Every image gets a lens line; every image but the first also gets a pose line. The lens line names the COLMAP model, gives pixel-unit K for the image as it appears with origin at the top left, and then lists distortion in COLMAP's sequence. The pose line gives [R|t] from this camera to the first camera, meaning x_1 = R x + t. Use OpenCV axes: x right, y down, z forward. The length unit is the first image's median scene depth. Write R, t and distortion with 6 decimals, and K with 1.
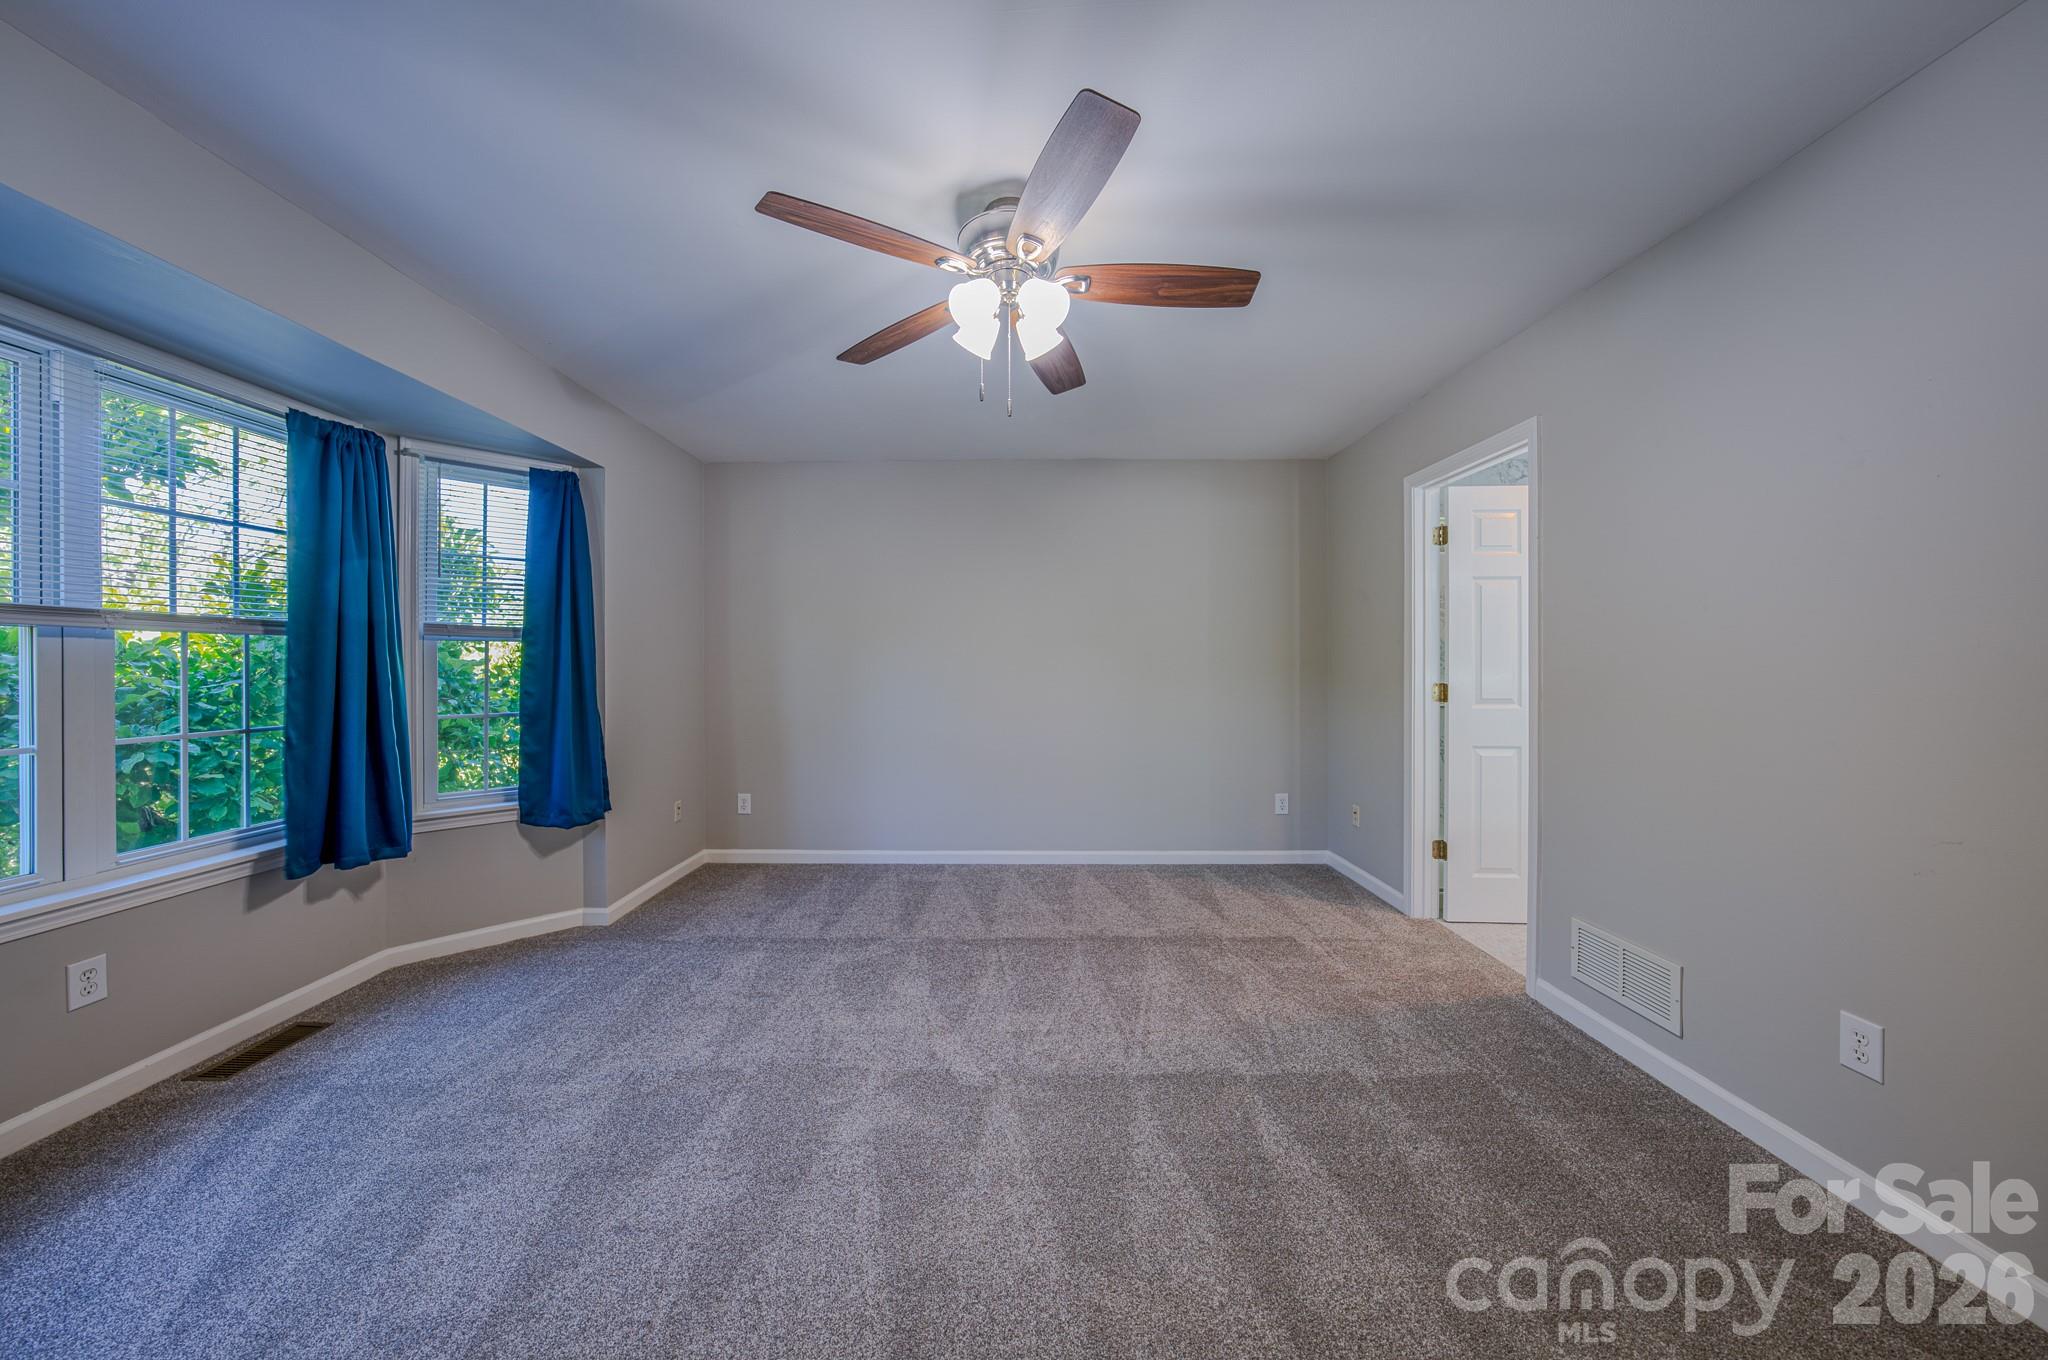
lens RADIAL K [[715.7, 0, 1013.4], [0, 715.7, 666.7], [0, 0, 1]] dist [-0.024311, 0.005983]
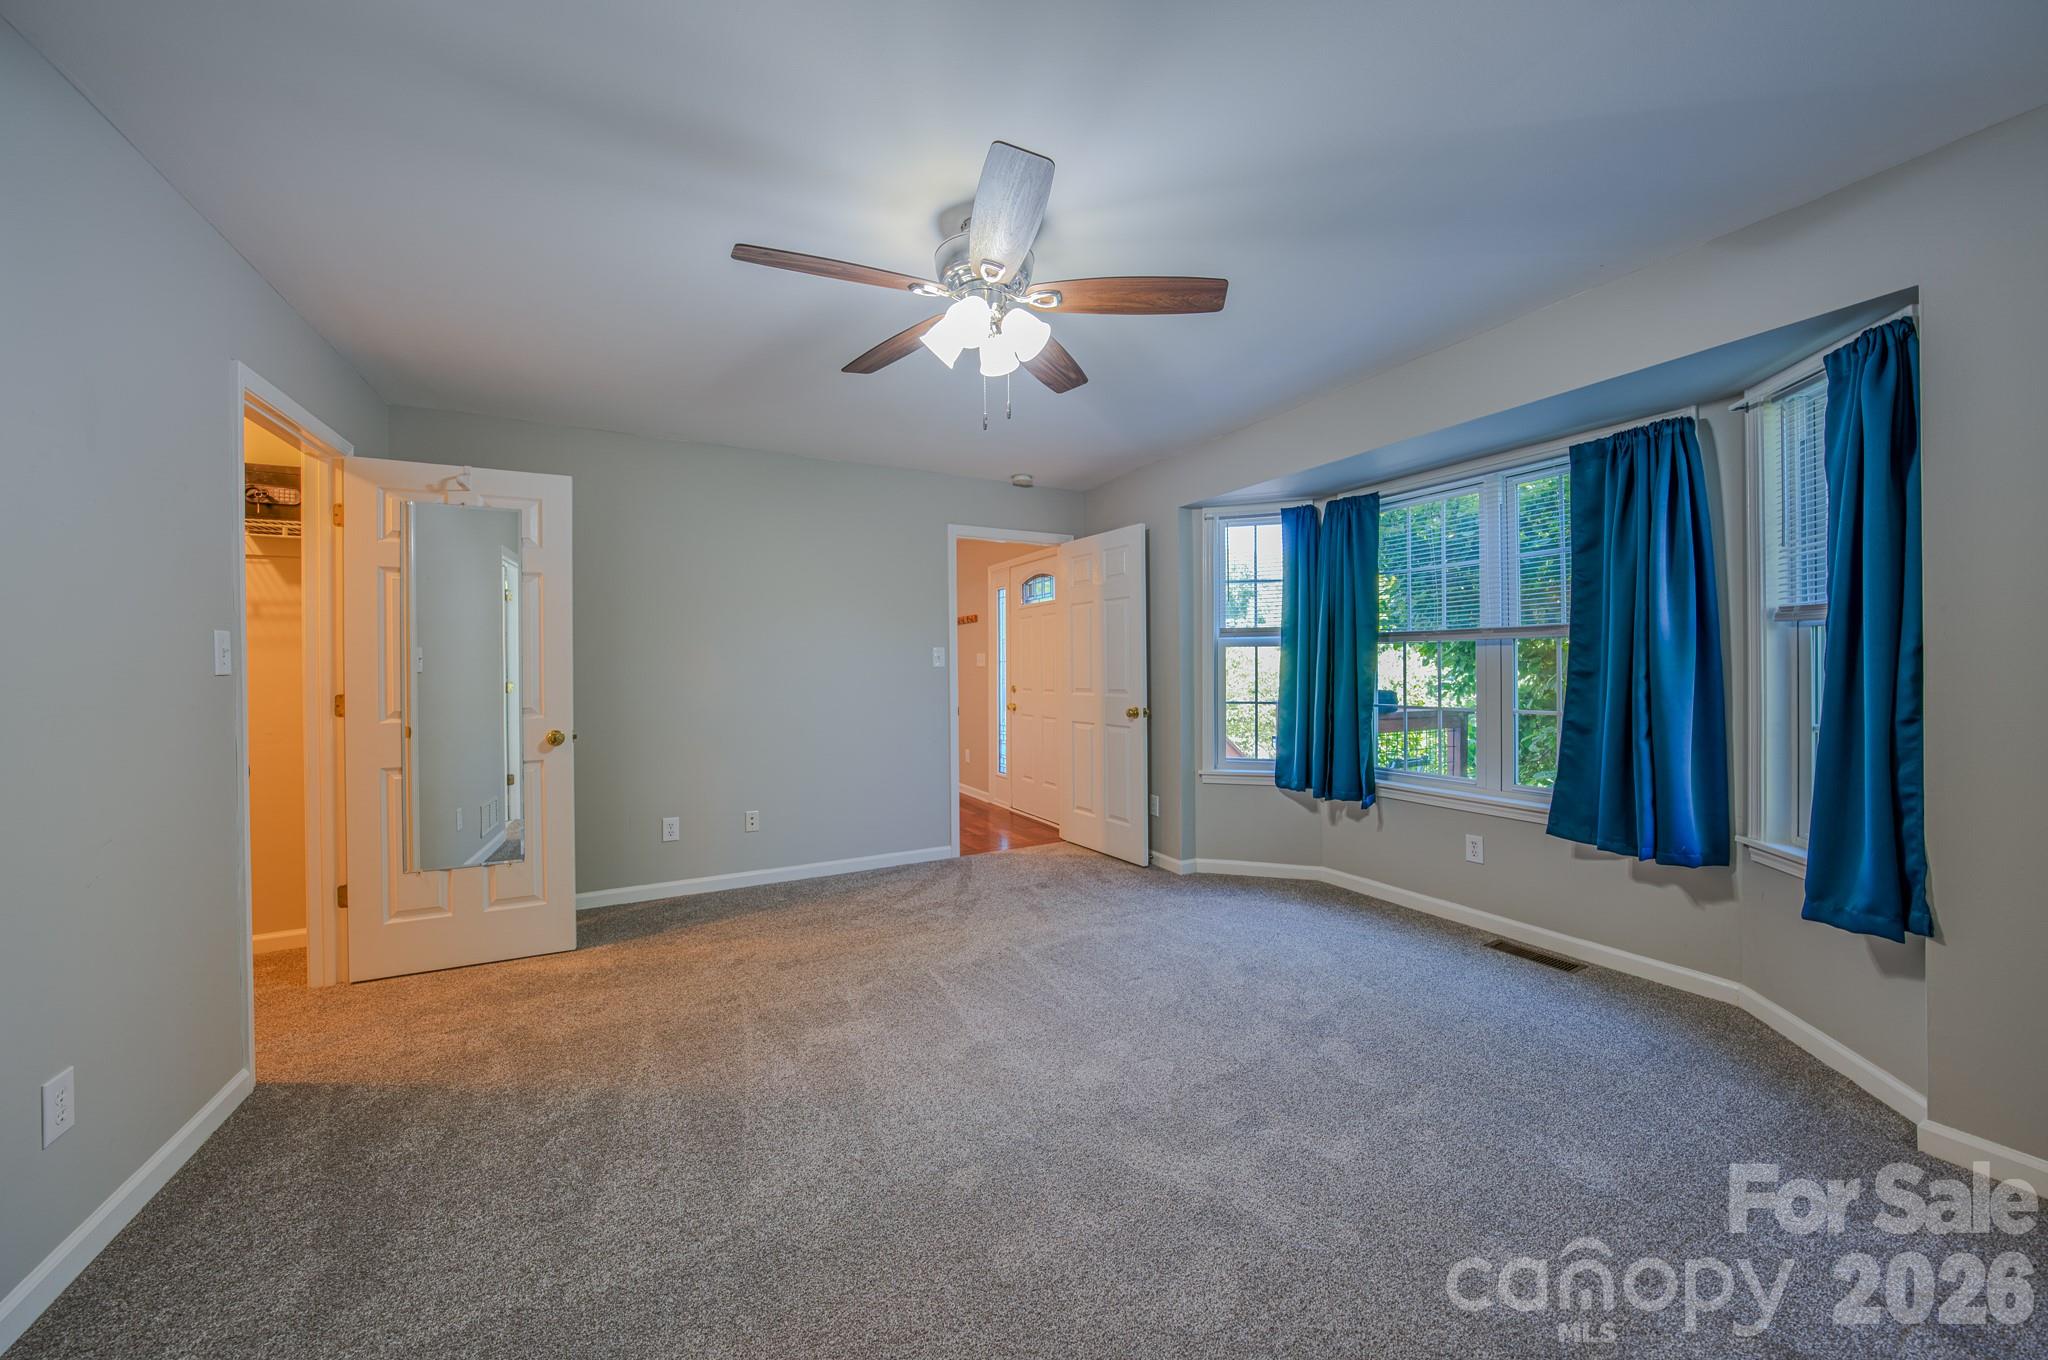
lens RADIAL K [[715.7, 0, 1013.4], [0, 715.7, 666.7], [0, 0, 1]] dist [-0.024311, 0.005983]
pose [[-0.882967, 0.008825, -0.469351, 0.292000], [0.008035, 0.999961, 0.003687, -0.003770], [0.469365, -0.000516, -0.883004, 1.246424]]
